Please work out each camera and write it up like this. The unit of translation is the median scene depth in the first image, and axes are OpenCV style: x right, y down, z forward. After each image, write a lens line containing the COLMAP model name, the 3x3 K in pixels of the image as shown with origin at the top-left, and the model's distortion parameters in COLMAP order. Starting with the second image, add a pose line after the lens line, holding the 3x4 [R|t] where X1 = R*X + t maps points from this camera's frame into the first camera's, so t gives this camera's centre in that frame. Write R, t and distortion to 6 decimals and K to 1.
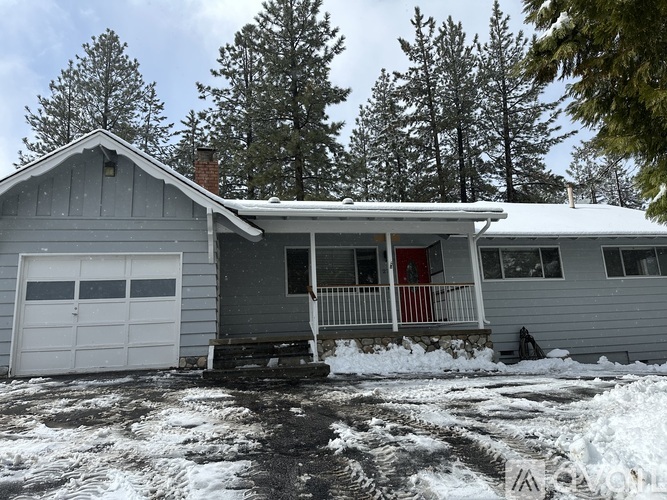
lens RADIAL K [[438.5, 0, 333.5], [0, 438.5, 250.0], [0, 0, 1]] dist [0.043552, -0.000658]
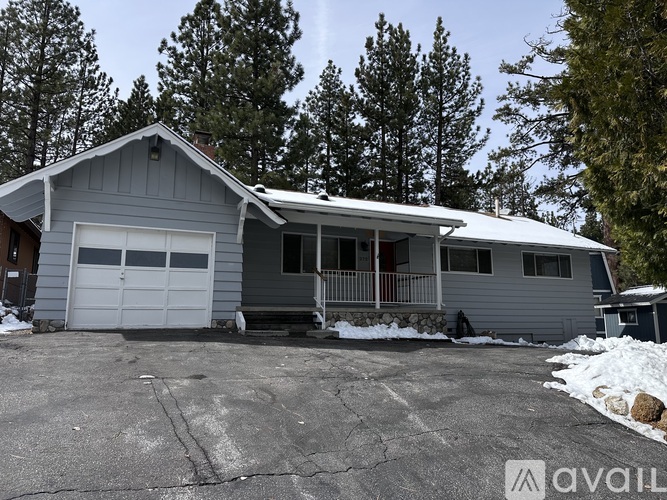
lens RADIAL K [[438.5, 0, 333.5], [0, 438.5, 250.0], [0, 0, 1]] dist [0.043552, -0.000658]
pose [[0.977394, 0.078409, 0.196347, -0.242342], [-0.087472, 0.995446, 0.037904, -0.018475], [-0.192481, -0.054222, 0.979802, -0.200883]]
